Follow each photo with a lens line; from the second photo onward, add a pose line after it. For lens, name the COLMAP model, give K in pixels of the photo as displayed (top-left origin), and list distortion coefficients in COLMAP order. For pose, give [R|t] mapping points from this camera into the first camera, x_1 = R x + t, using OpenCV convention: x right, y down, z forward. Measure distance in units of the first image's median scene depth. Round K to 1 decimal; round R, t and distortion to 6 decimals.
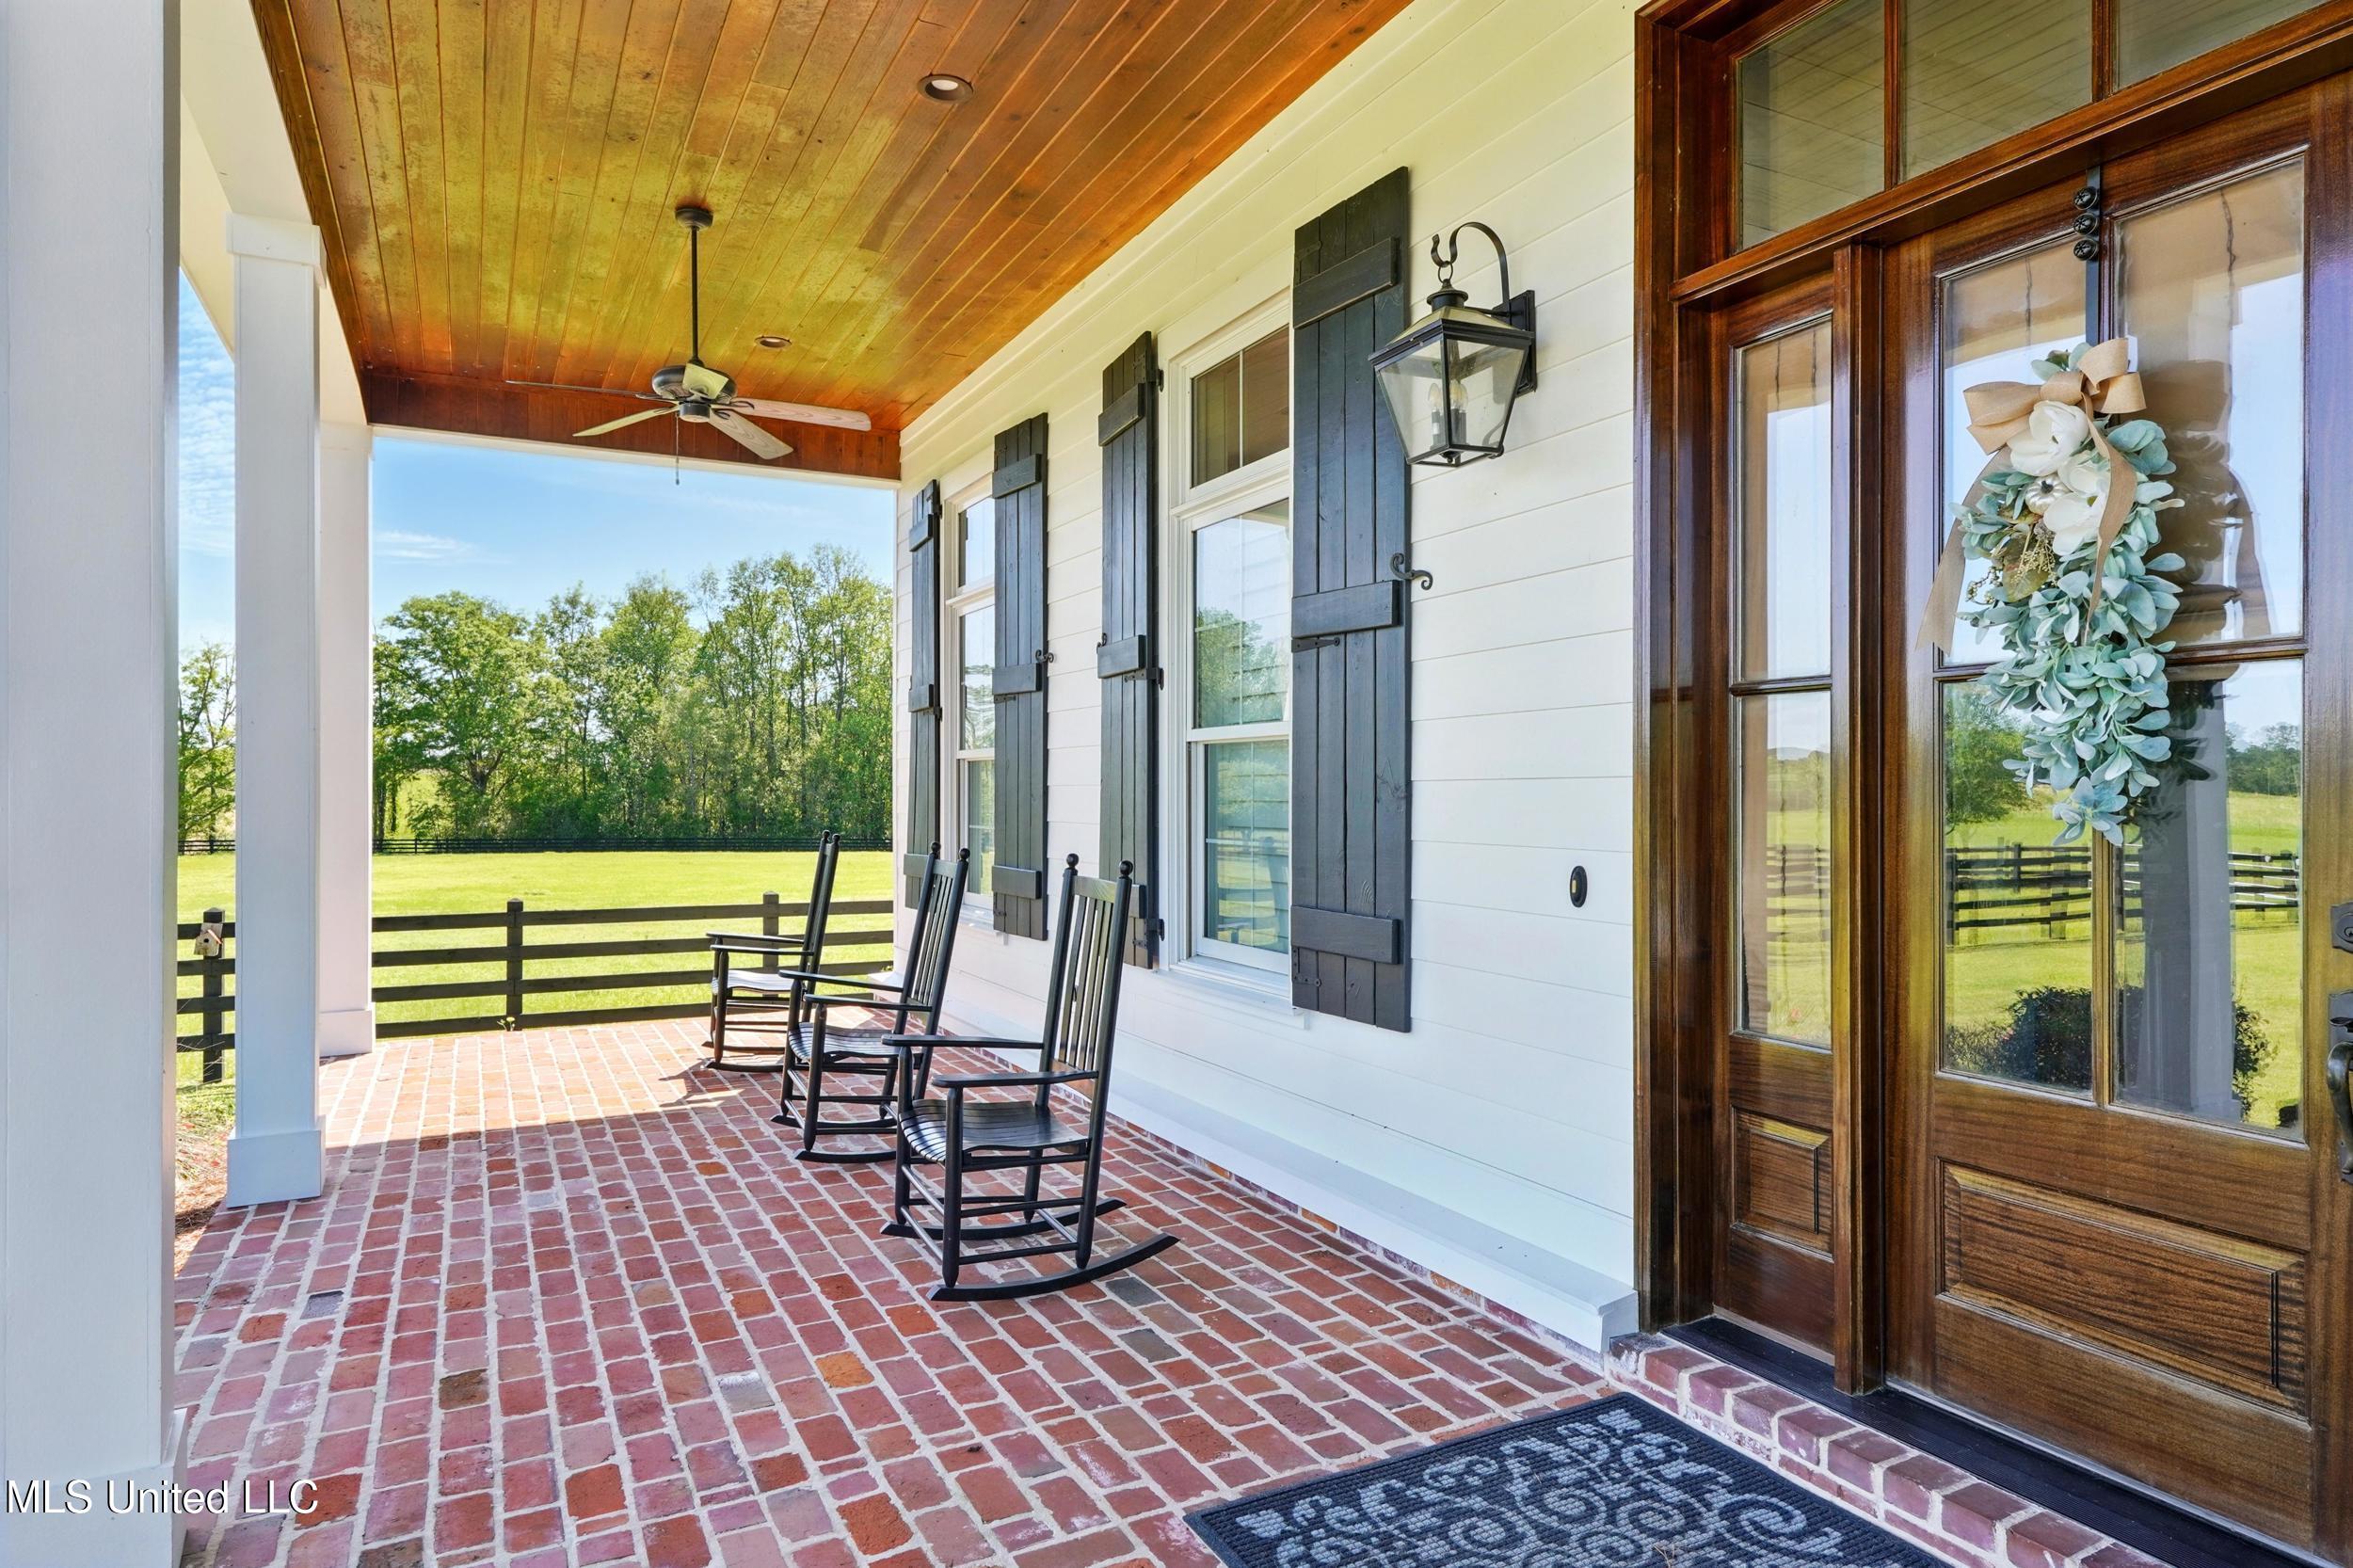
lens RADIAL K [[1415.0, 0, 1177.2], [0, 1415.0, 785.0], [0, 0, 1]] dist [0.019276, 0.000214]
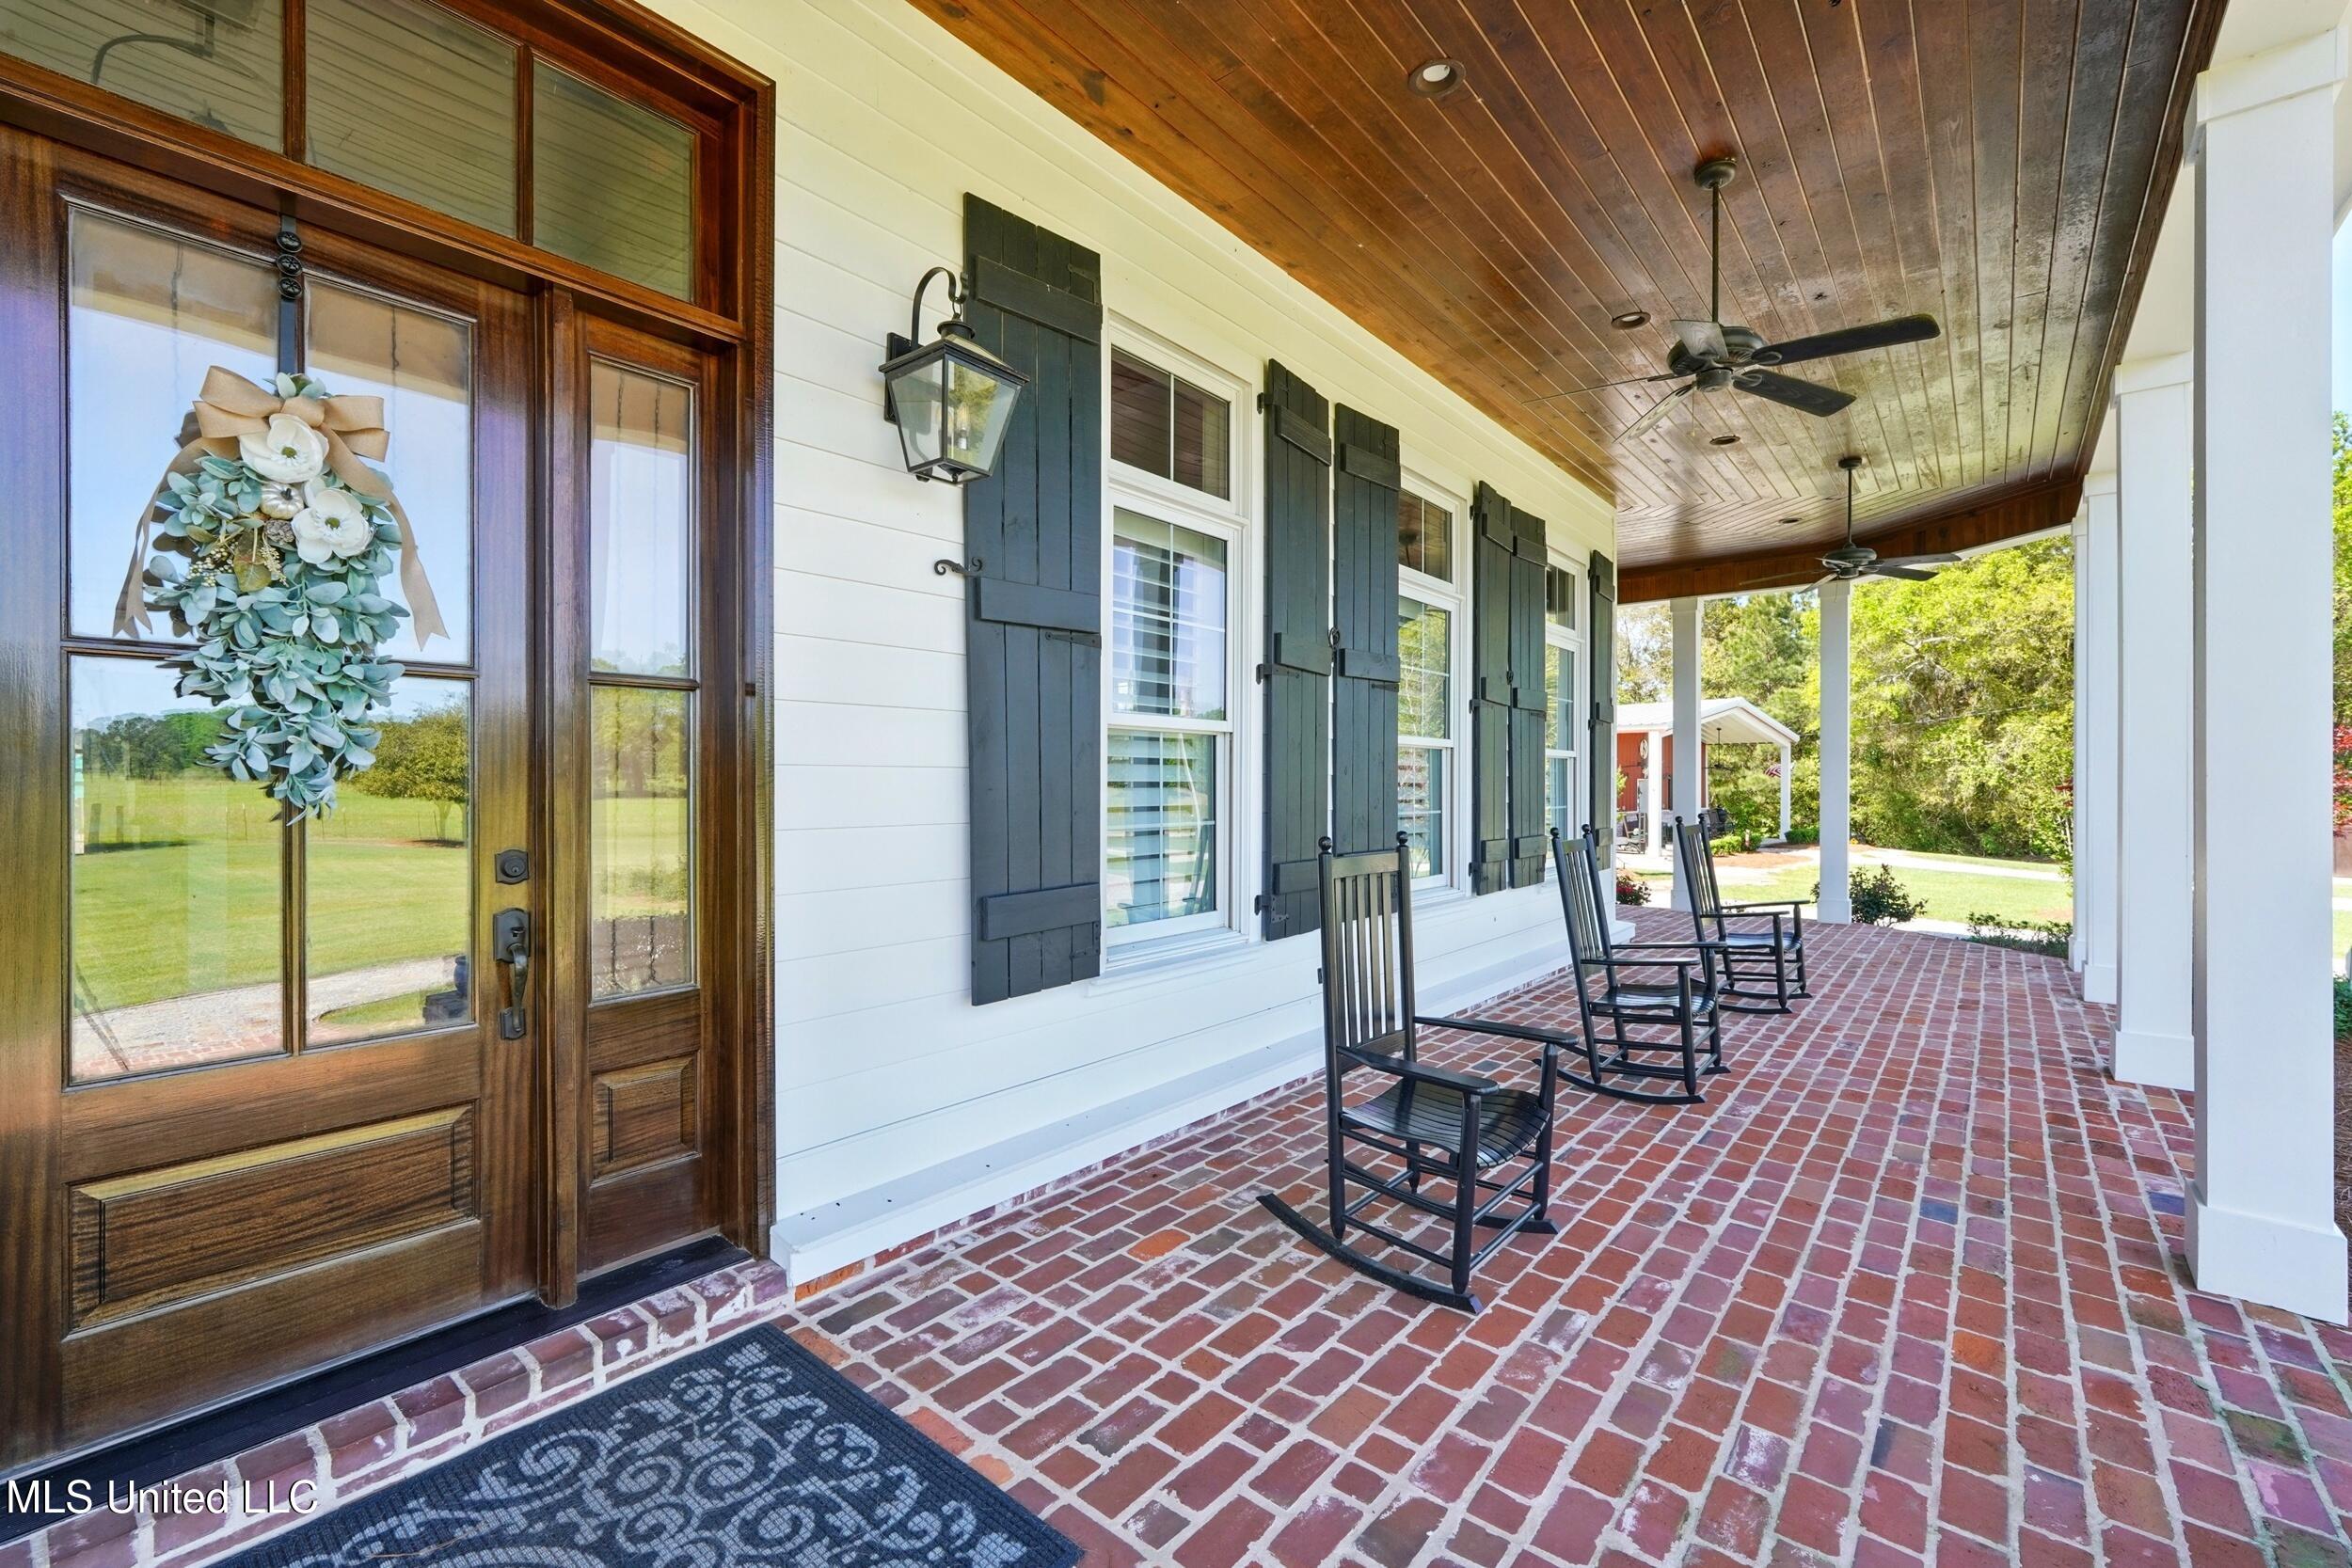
lens RADIAL K [[963.5, 0, 1181.5], [0, 963.5, 777.4], [0, 0, 1]] dist [0.000040, 0.000565]
pose [[-0.388810, -0.001898, 0.921316, -0.364556], [-0.007314, 0.999973, -0.001026, 0.001821], [-0.921289, -0.007137, -0.388813, 0.728906]]
